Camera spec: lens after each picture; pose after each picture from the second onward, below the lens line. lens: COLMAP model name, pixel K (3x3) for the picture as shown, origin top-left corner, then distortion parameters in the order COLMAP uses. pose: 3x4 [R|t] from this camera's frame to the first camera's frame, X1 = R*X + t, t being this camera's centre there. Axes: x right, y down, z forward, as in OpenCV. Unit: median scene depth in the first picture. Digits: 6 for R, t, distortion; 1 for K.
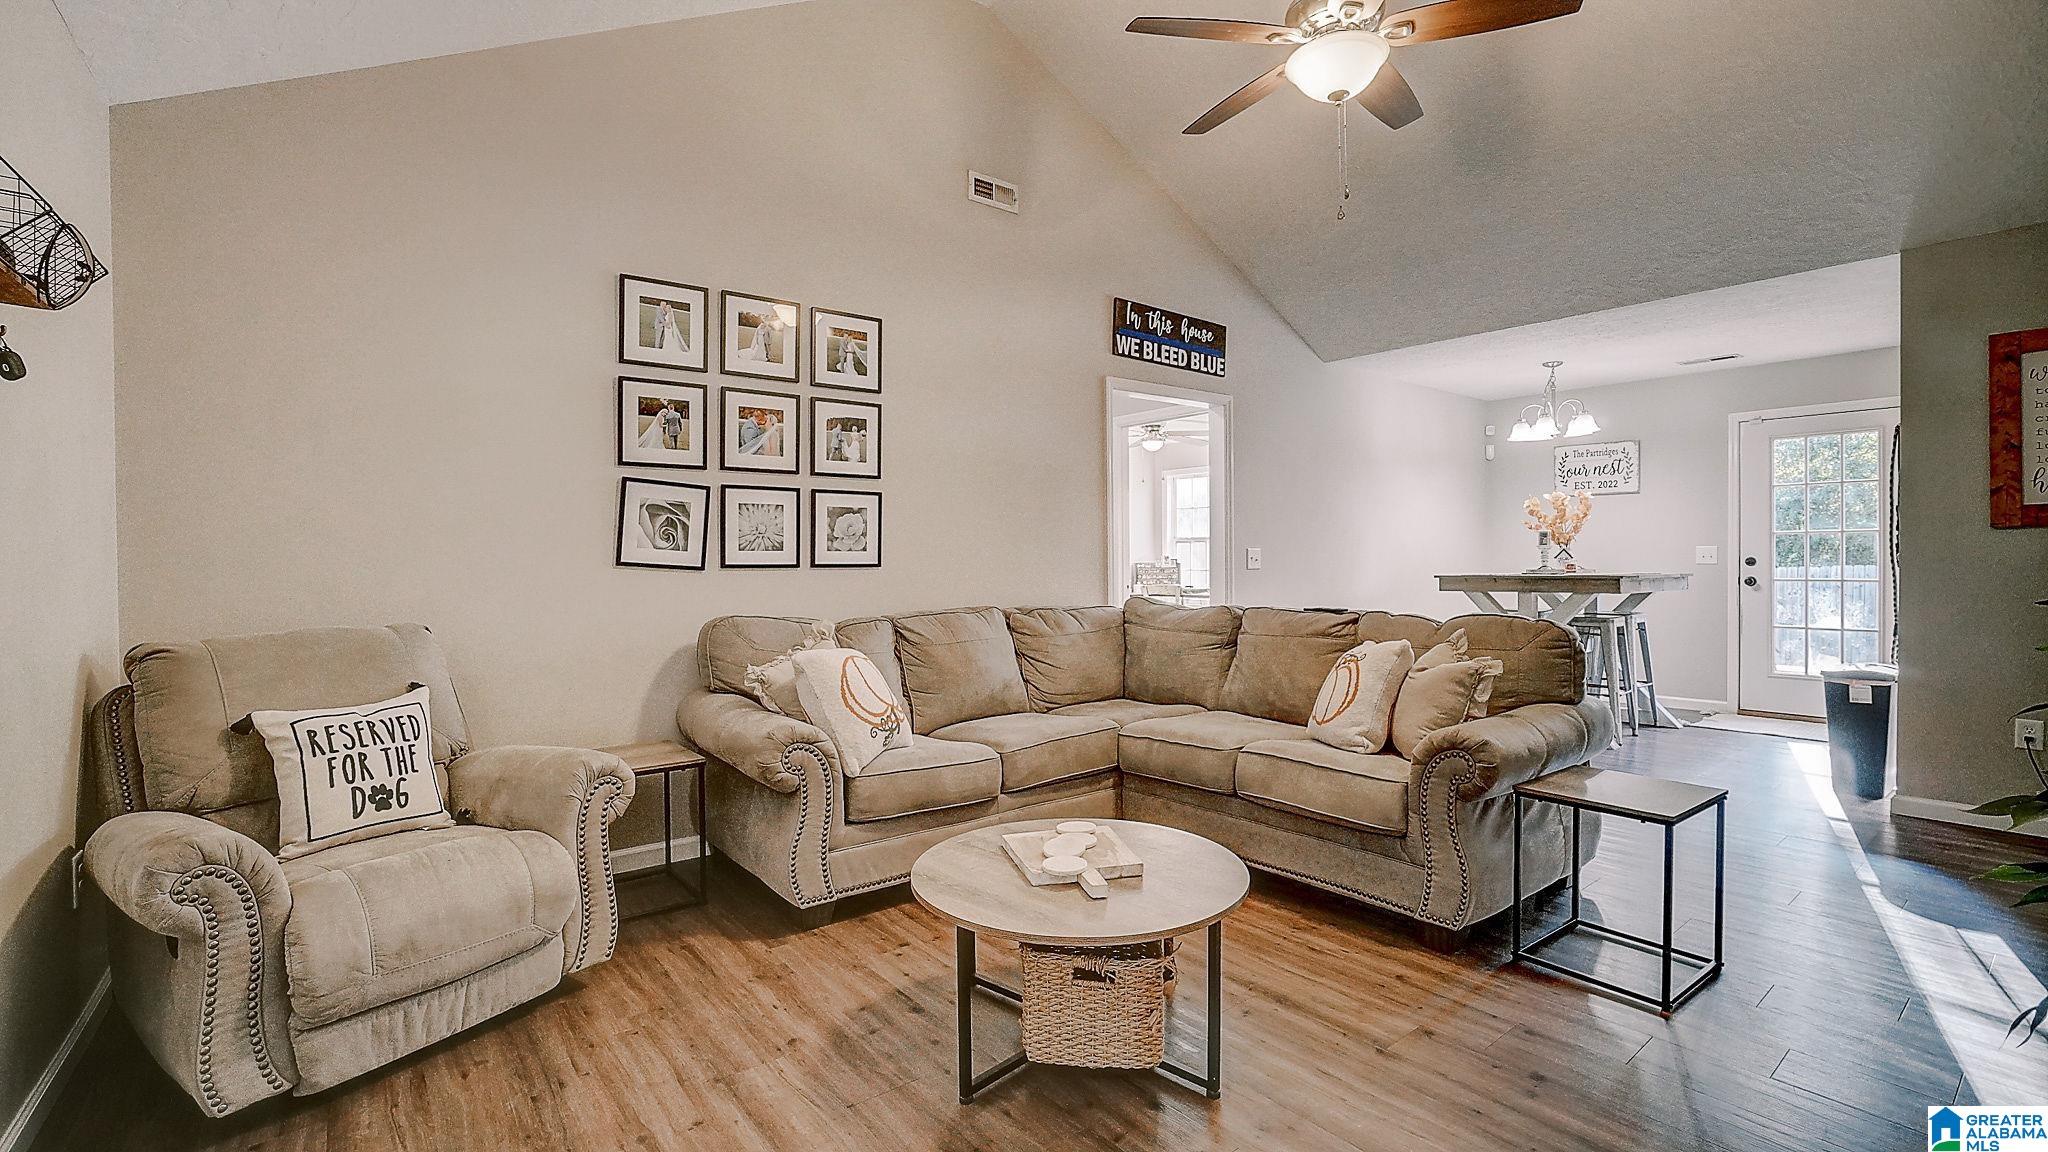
lens RADIAL K [[903.2, 0, 1018.6], [0, 903.2, 567.4], [0, 0, 1]] dist [-0.066277, 0.025028]
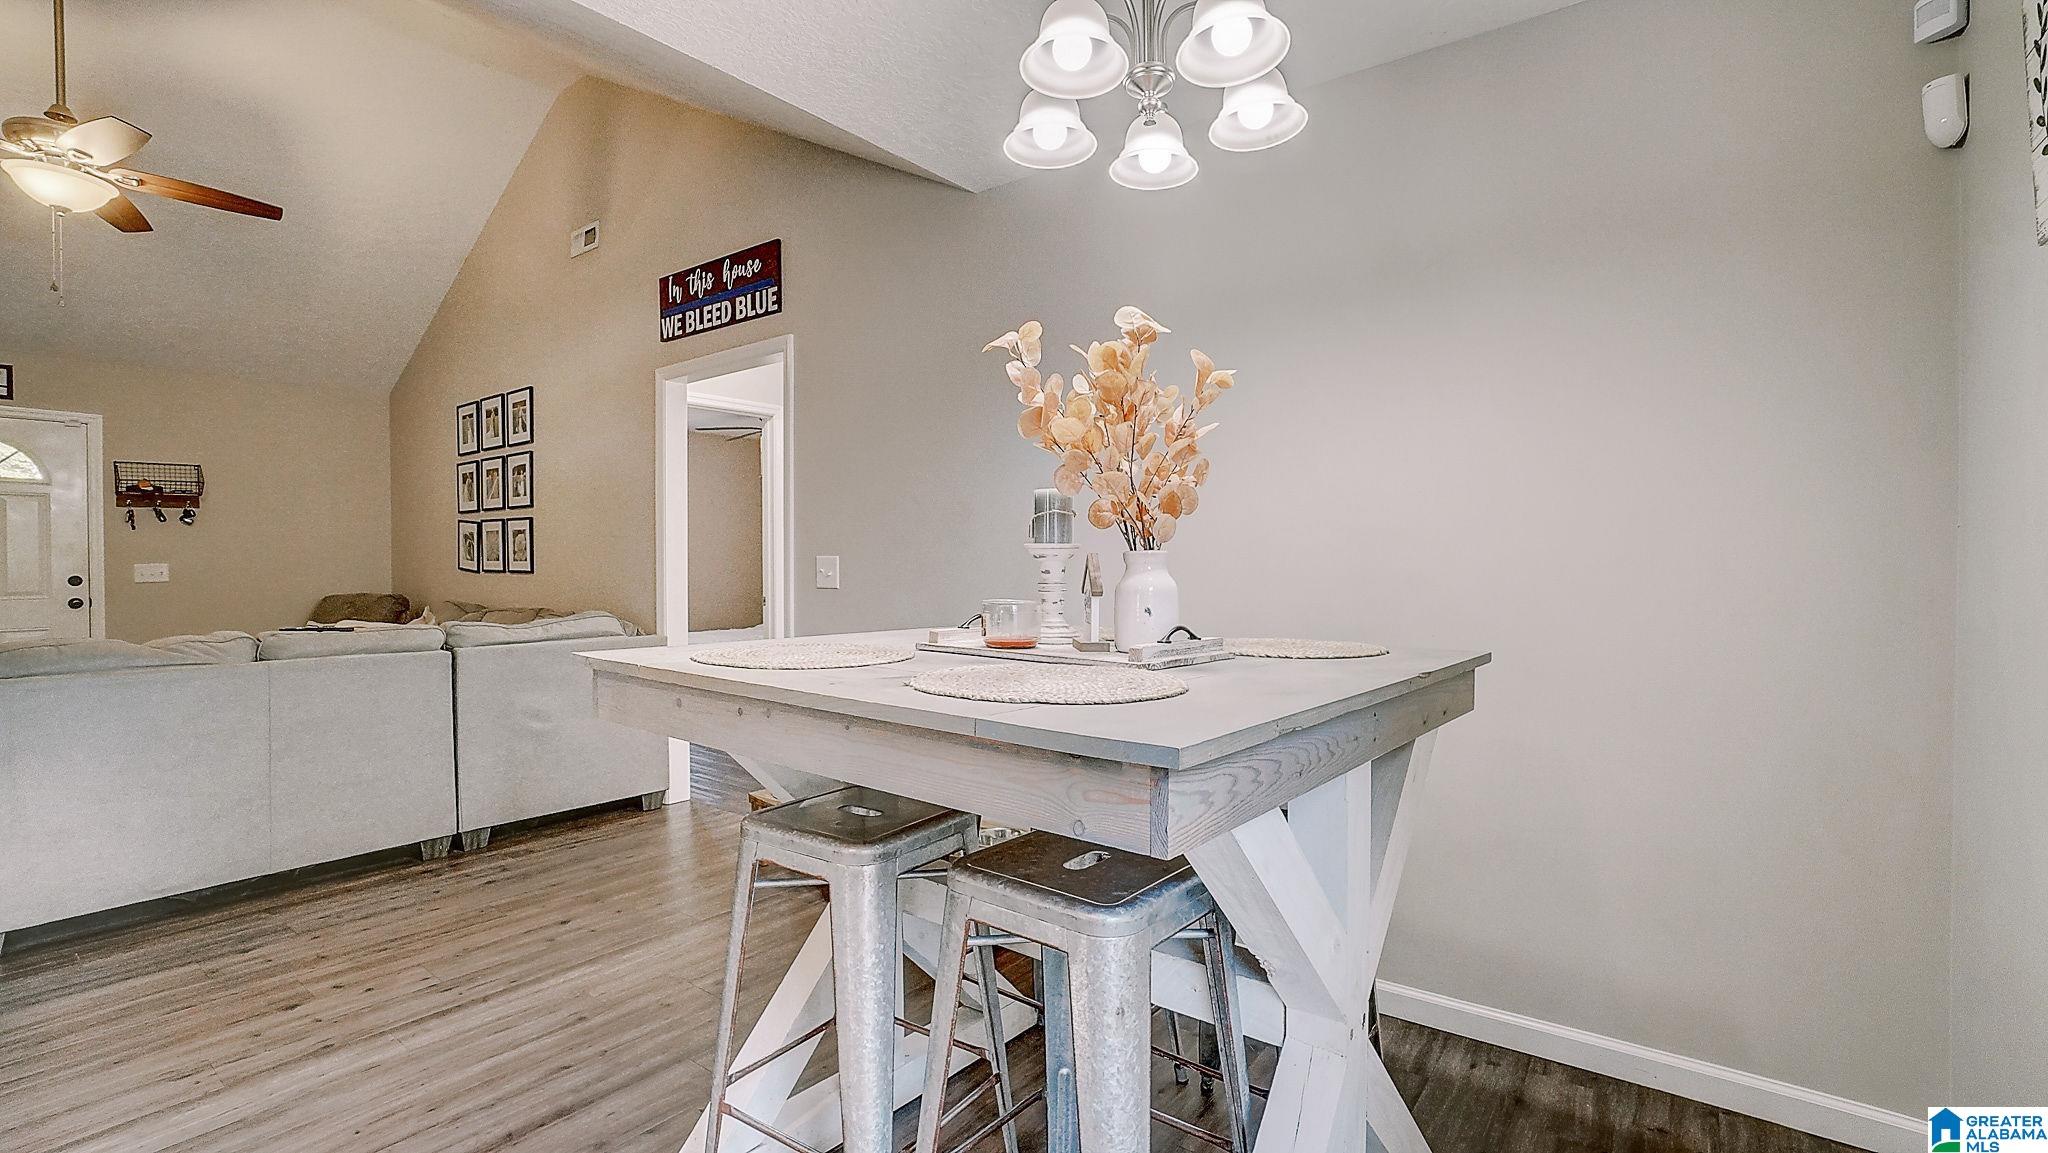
lens RADIAL K [[903.2, 0, 1018.6], [0, 903.2, 567.9], [0, 0, 1]] dist [-0.066277, 0.025028]
pose [[0.249660, 0.013702, -0.968237, 1.029654], [-0.010016, 0.999883, 0.011567, -0.024358], [0.968282, 0.006810, 0.249768, 1.090454]]
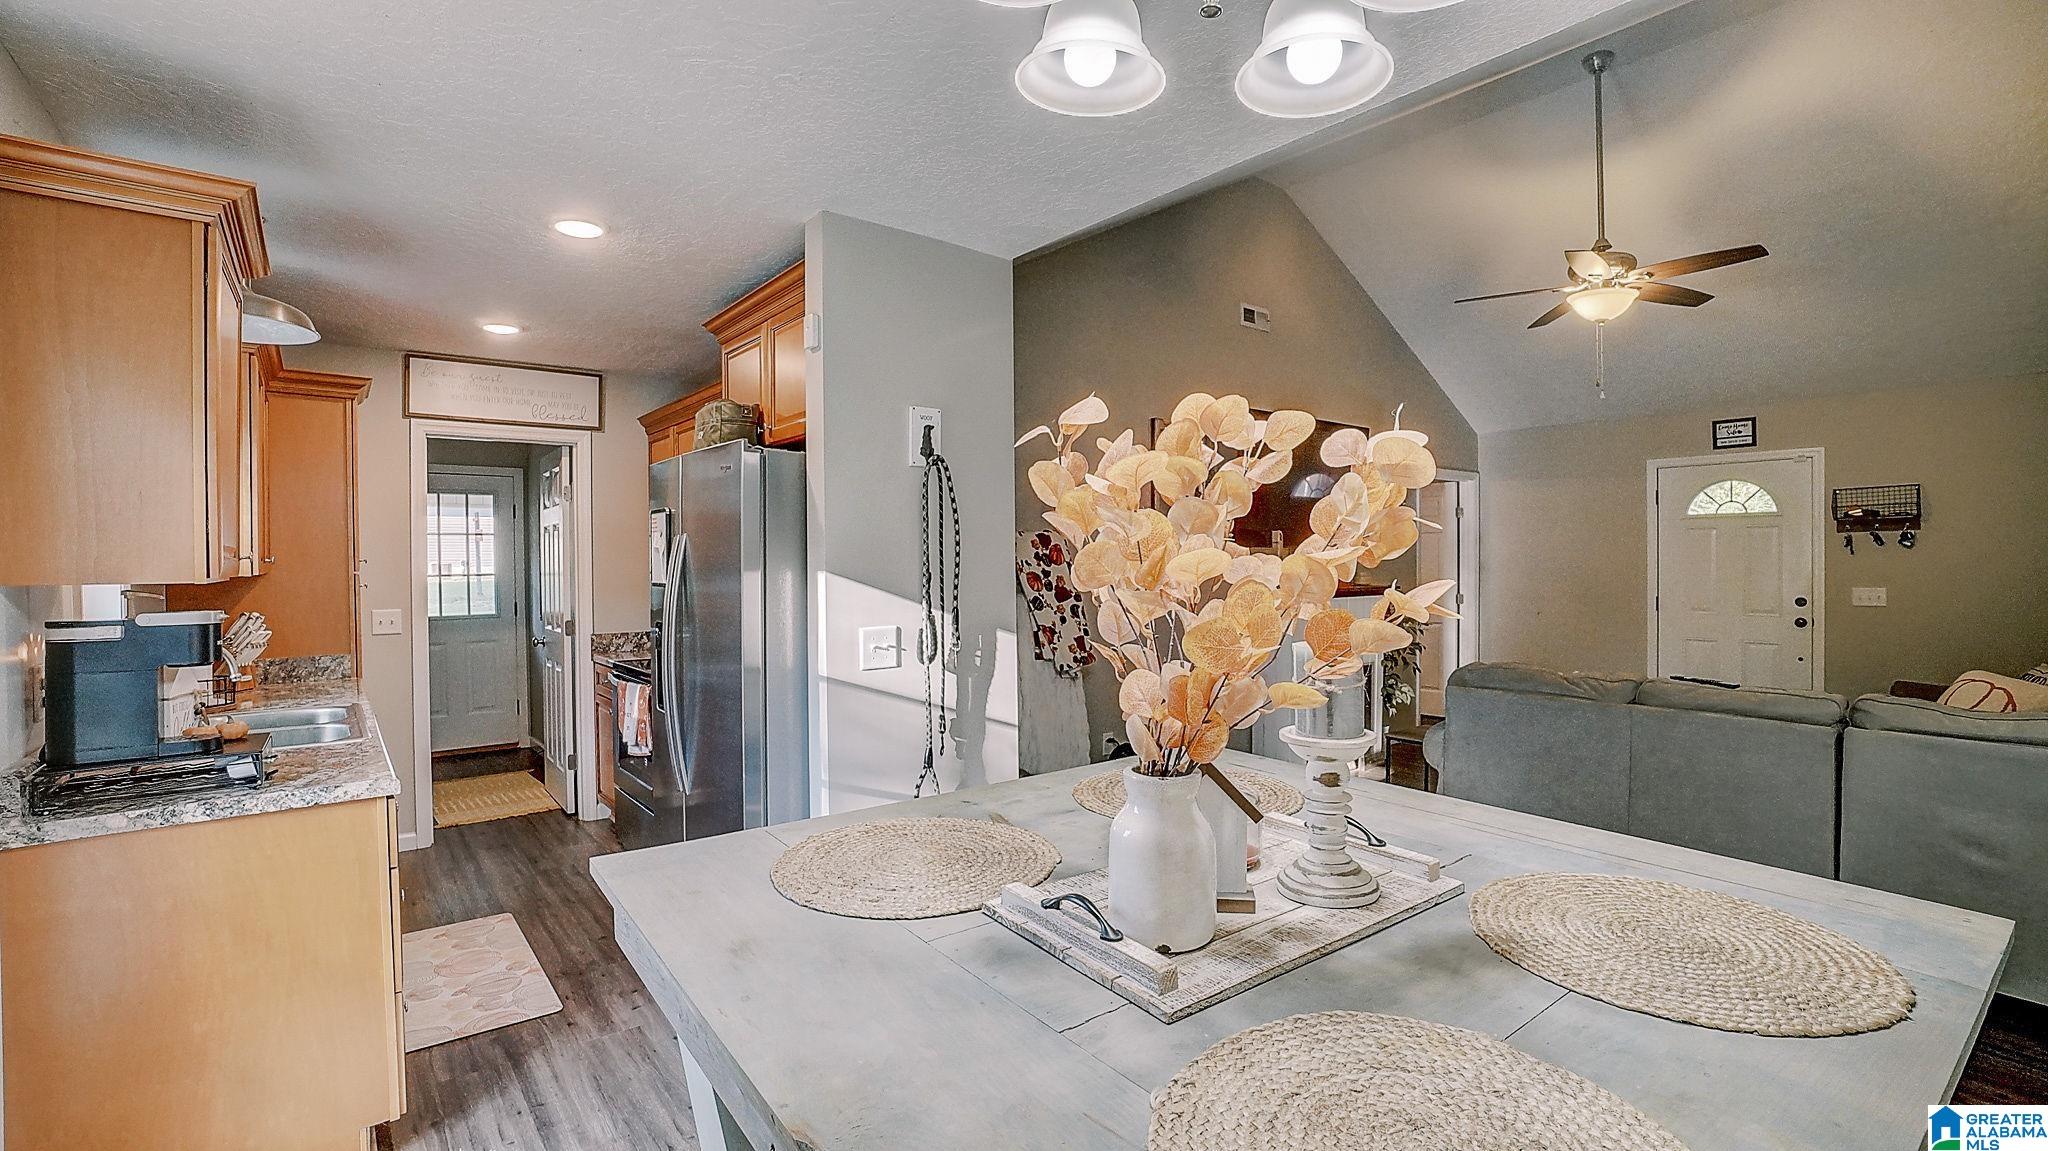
lens RADIAL K [[903.2, 0, 1018.6], [0, 903.2, 566.9], [0, 0, 1]] dist [-0.066277, 0.025028]
pose [[-0.999757, 0.014038, -0.016984, 0.783412], [0.013649, 0.999647, 0.022799, -0.074157], [0.017298, 0.022561, -0.999596, 1.393744]]
